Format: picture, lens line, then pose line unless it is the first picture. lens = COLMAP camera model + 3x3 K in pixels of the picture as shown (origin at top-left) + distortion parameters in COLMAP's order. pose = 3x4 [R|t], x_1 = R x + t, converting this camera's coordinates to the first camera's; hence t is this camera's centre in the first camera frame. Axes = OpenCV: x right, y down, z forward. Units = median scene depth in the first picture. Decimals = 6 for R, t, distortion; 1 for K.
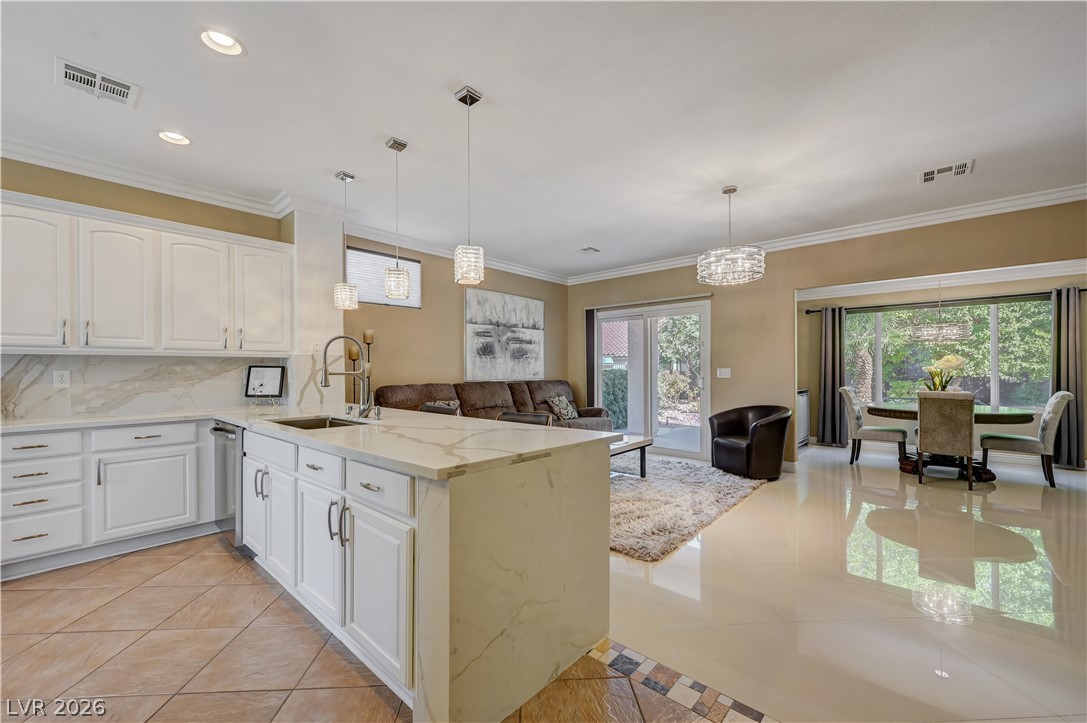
lens RADIAL K [[432.7, 0, 543.9], [0, 432.7, 370.9], [0, 0, 1]] dist [-0.001066, 0.000049]
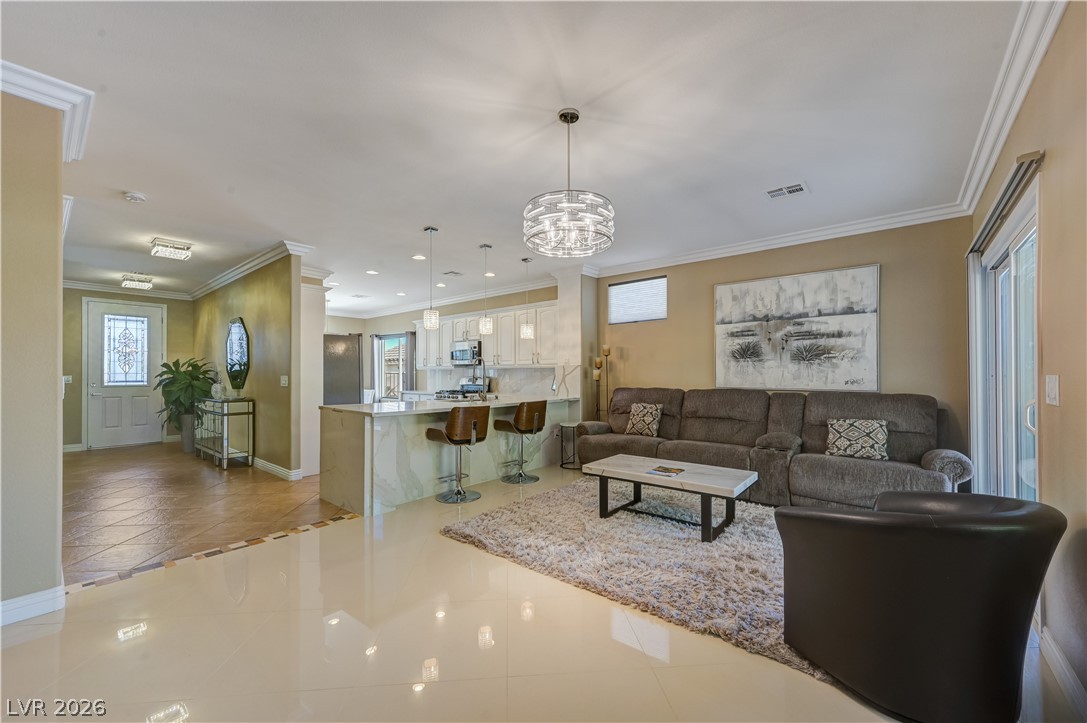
lens RADIAL K [[432.7, 0, 547.4], [0, 432.7, 366.1], [0, 0, 1]] dist [-0.001066, 0.000049]
pose [[0.032998, -0.013542, -0.999364, 0.722667], [-0.001638, 0.999906, -0.013604, -0.008823], [0.999454, 0.002085, 0.032973, 0.607882]]
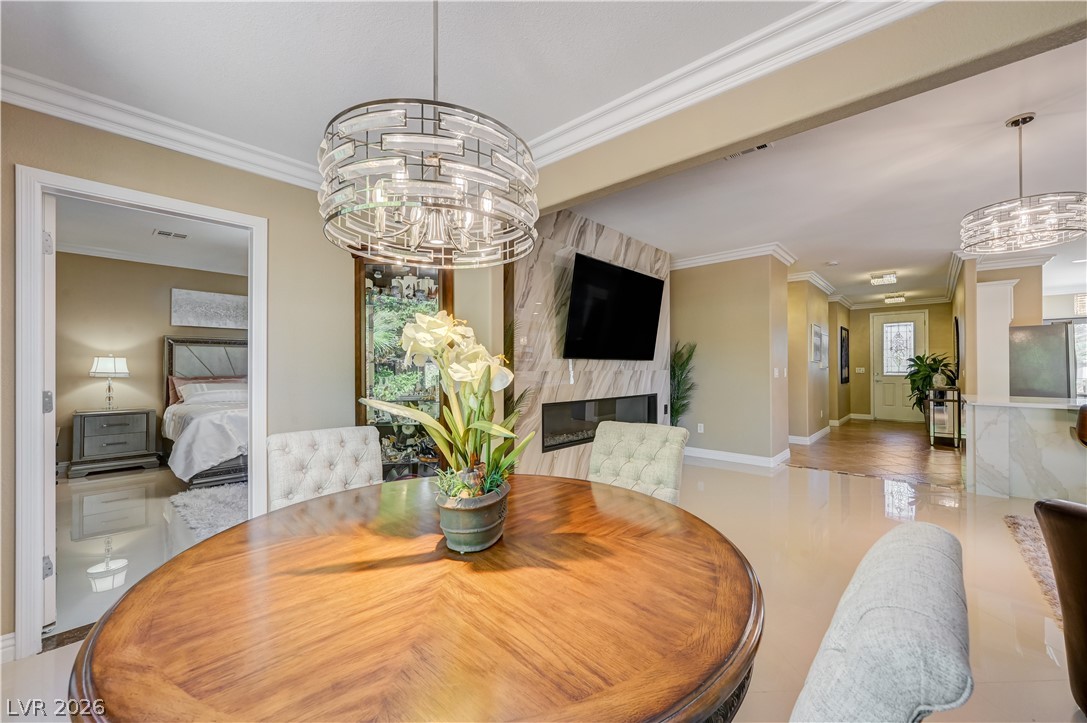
lens RADIAL K [[432.7, 0, 547.2], [0, 432.7, 360.5], [0, 0, 1]] dist [-0.001066, 0.000049]
pose [[-0.999995, 0.002415, 0.002065, 0.778307], [0.002392, 0.999939, -0.010787, -0.009448], [-0.002091, -0.010782, -0.999940, 1.105588]]
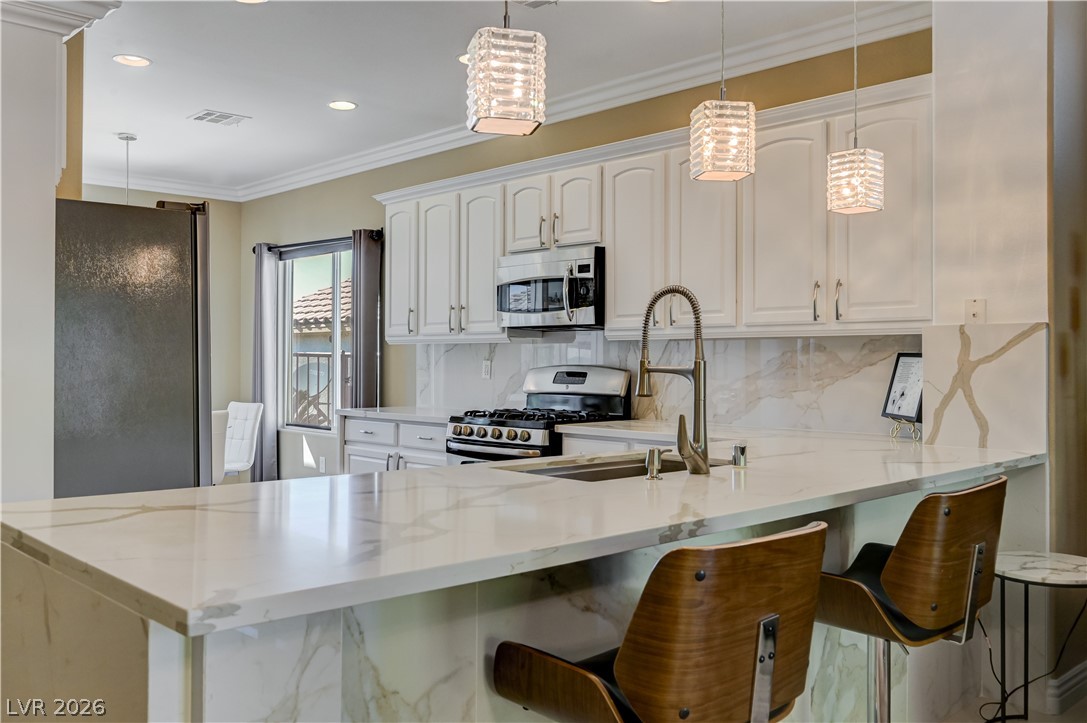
lens RADIAL K [[978.9, 0, 536.1], [0, 978.9, 350.6], [0, 0, 1]] dist [-0.017197, 0.013716]
pose [[-0.086754, -0.004266, -0.996221, 0.289506], [-0.005186, 0.999979, -0.003831, -0.005568], [0.996216, 0.004834, -0.086774, 0.467187]]
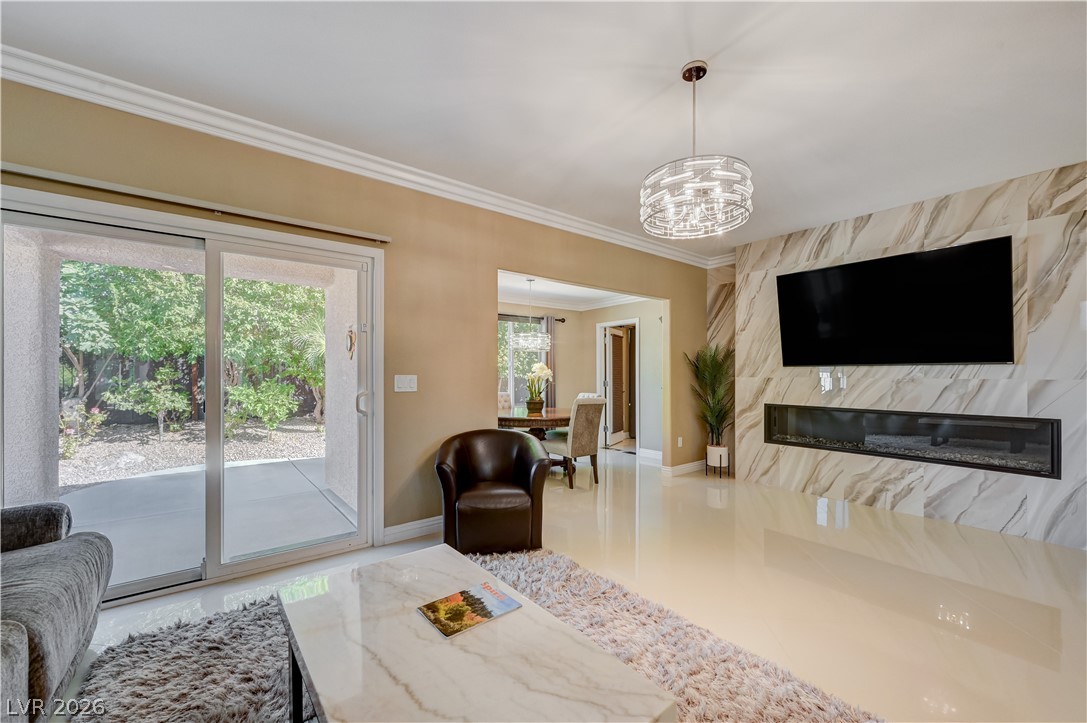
lens RADIAL K [[432.7, 0, 546.4], [0, 432.7, 375.0], [0, 0, 1]] dist [-0.001066, 0.000049]
pose [[0.180780, 0.002730, 0.983520, -0.118753], [0.002930, 0.999990, -0.003315, -0.003717], [-0.983519, 0.003481, 0.180771, 0.699197]]
